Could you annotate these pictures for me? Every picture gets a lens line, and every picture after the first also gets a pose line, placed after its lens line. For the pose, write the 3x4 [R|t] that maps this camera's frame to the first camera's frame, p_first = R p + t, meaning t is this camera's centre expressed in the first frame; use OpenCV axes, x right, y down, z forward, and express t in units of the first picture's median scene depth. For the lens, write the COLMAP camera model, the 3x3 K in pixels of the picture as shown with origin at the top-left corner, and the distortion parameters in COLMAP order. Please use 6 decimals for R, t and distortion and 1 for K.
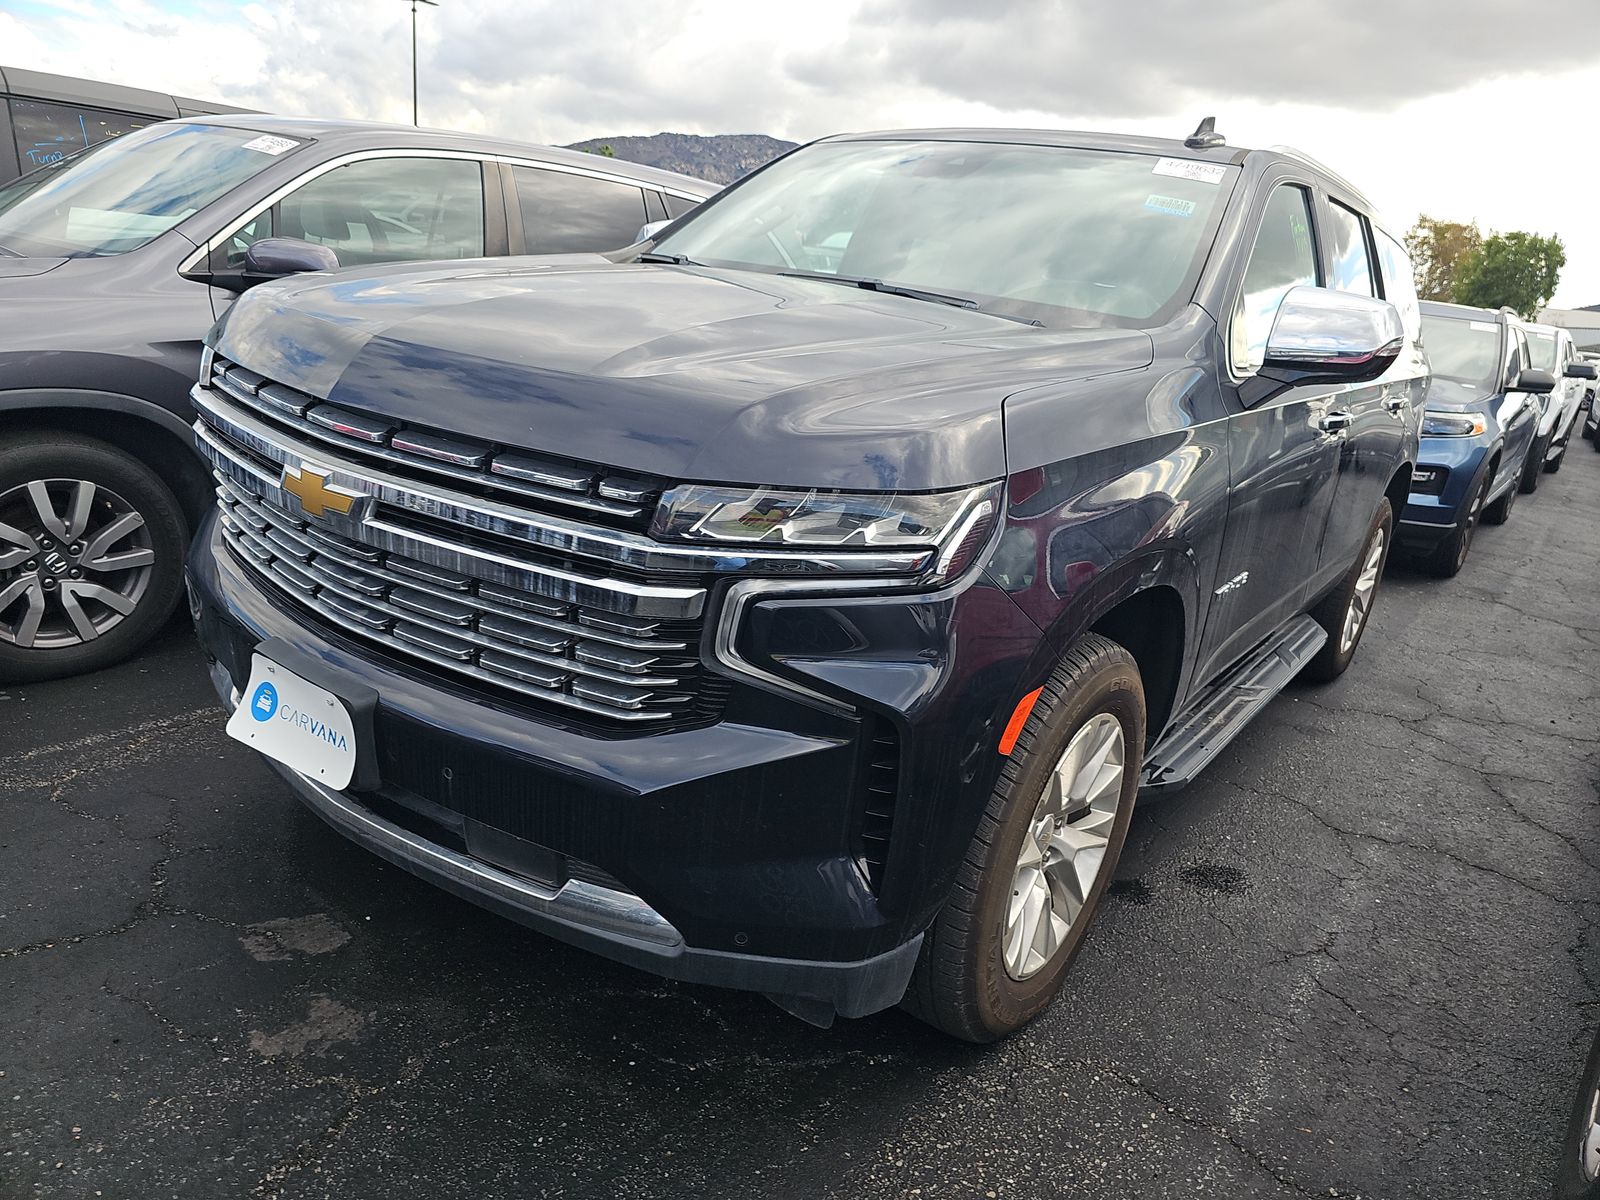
lens RADIAL K [[1066.2, 0, 828.6], [0, 1066.2, 609.0], [0, 0, 1]] dist [0.034080, -0.001349]
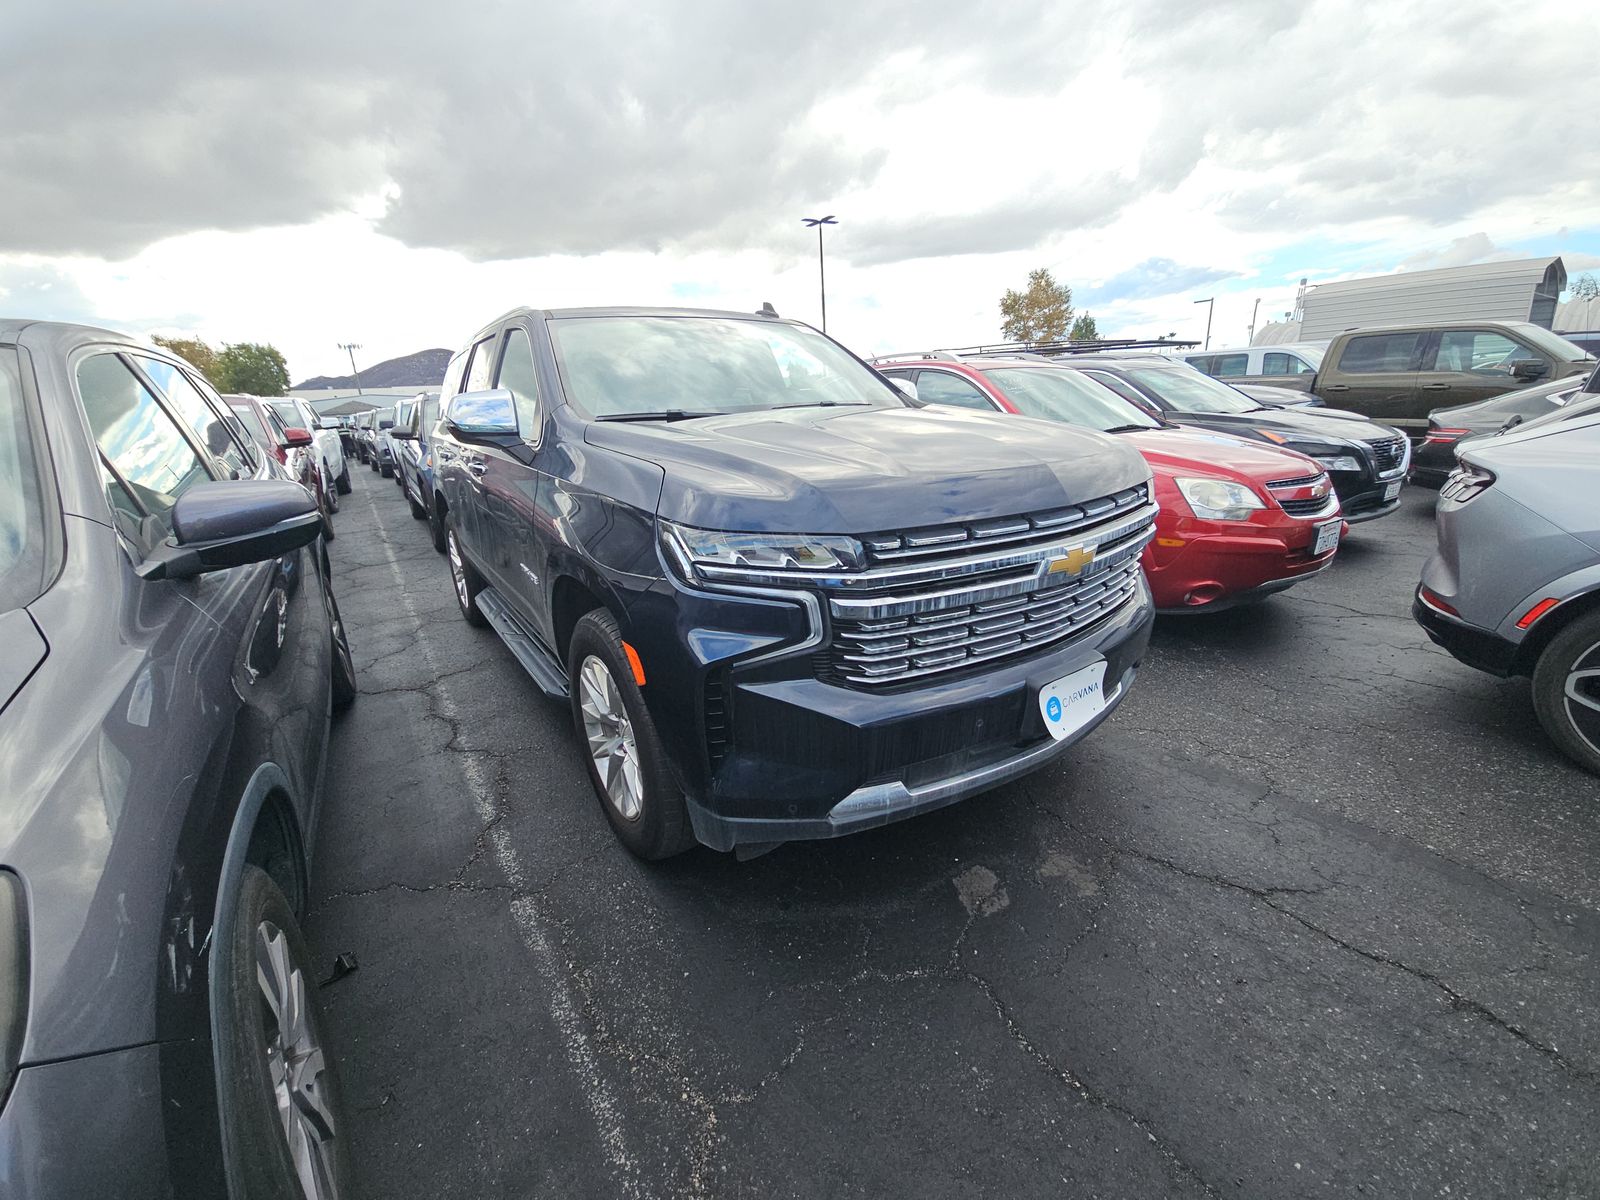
lens RADIAL K [[648.7, 0, 793.9], [0, 648.7, 594.5], [0, 0, 1]] dist [0.018001, -0.009951]
pose [[0.315823, -0.397604, 0.861491, -1.129249], [0.362953, 0.889531, 0.277486, -0.374605], [-0.876653, 0.225044, 0.425246, 0.724078]]
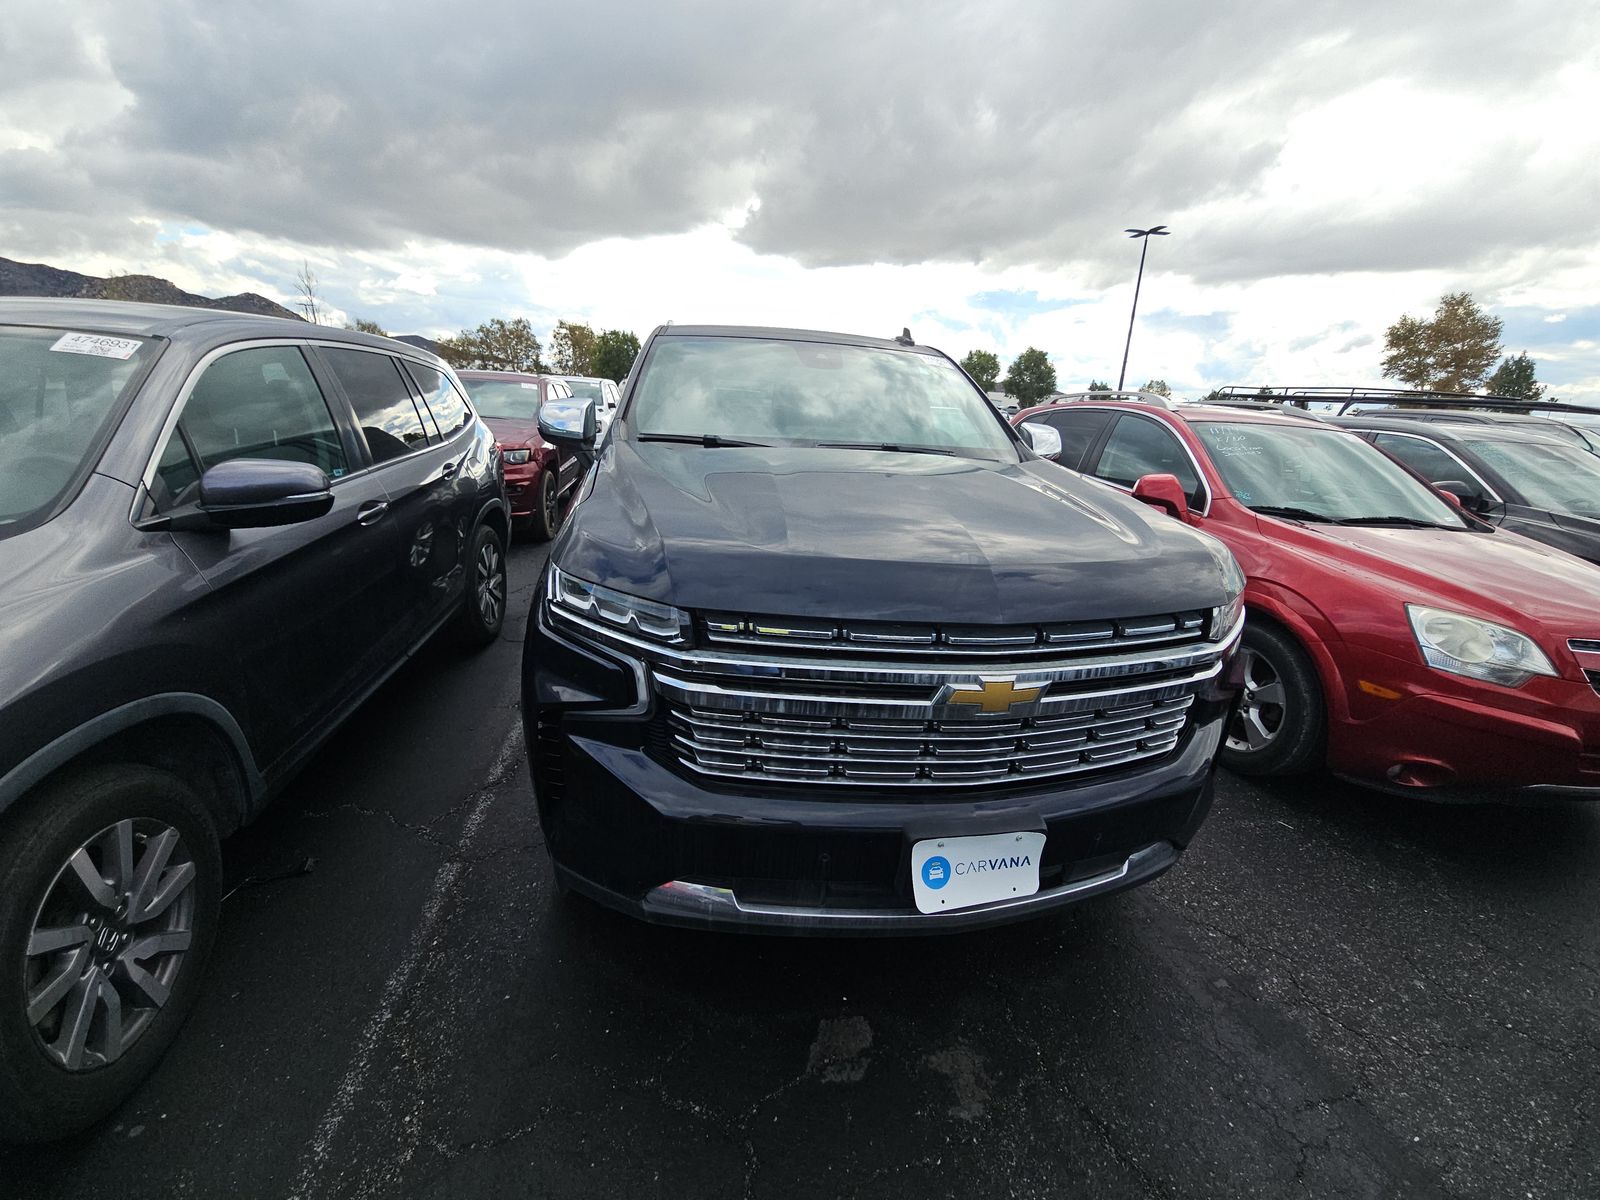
lens RADIAL K [[648.7, 0, 793.9], [0, 648.7, 594.5], [0, 0, 1]] dist [0.018001, -0.009951]
pose [[0.679072, -0.281644, 0.677892, -0.852425], [0.244858, 0.957487, 0.152524, -0.301836], [-0.692030, 0.062413, 0.719165, 0.452709]]
